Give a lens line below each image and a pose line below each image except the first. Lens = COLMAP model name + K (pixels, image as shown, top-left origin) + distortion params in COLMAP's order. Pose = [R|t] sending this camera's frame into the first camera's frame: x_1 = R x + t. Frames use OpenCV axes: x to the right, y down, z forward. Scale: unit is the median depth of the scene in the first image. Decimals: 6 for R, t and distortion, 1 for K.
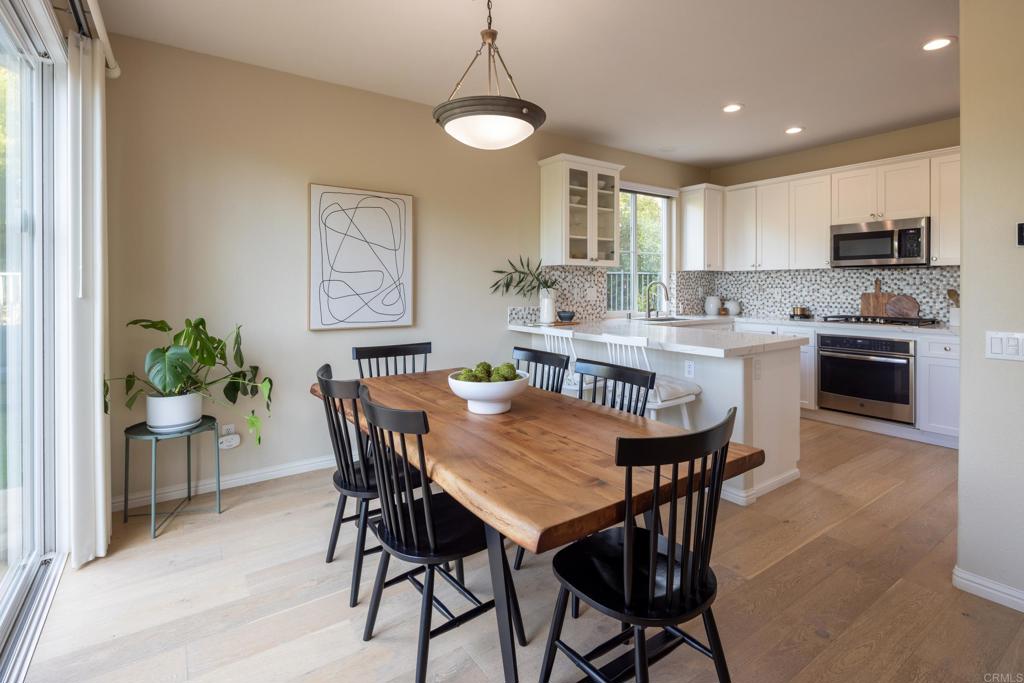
lens RADIAL K [[498.3, 0, 511.2], [0, 498.3, 288.5], [0, 0, 1]] dist [-0.000135, -0.000054]
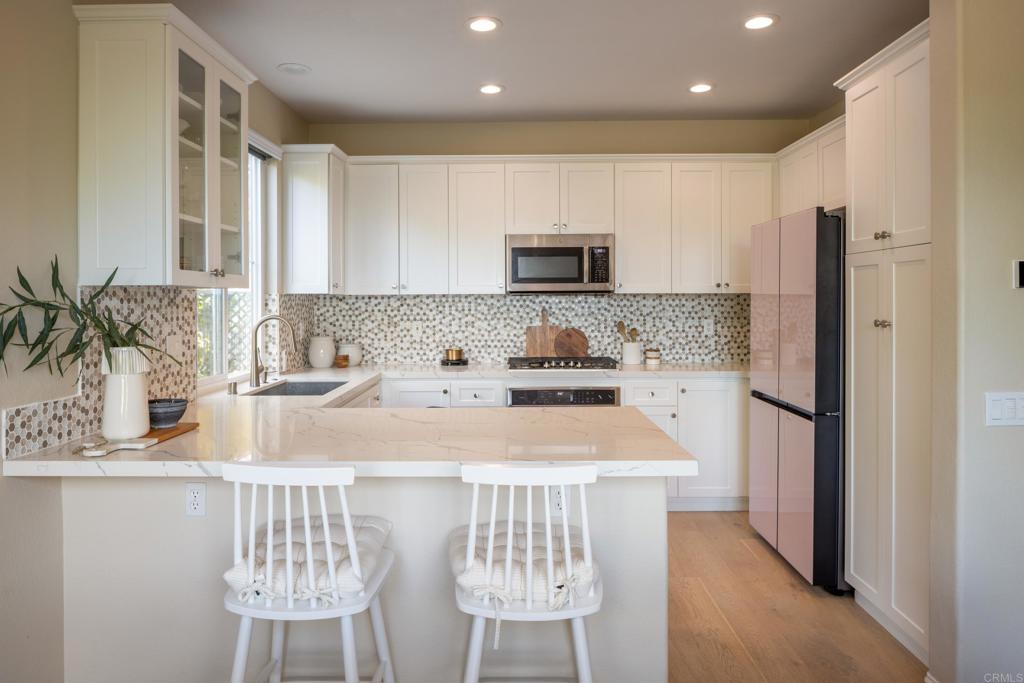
lens RADIAL K [[697.0, 0, 513.4], [0, 697.0, 301.4], [0, 0, 1]] dist [0.002012, -0.000004]
pose [[0.580674, -0.003961, 0.814127, -0.173356], [0.009659, 0.999951, -0.002023, -0.028158], [-0.814079, 0.009038, 0.580684, 0.413719]]
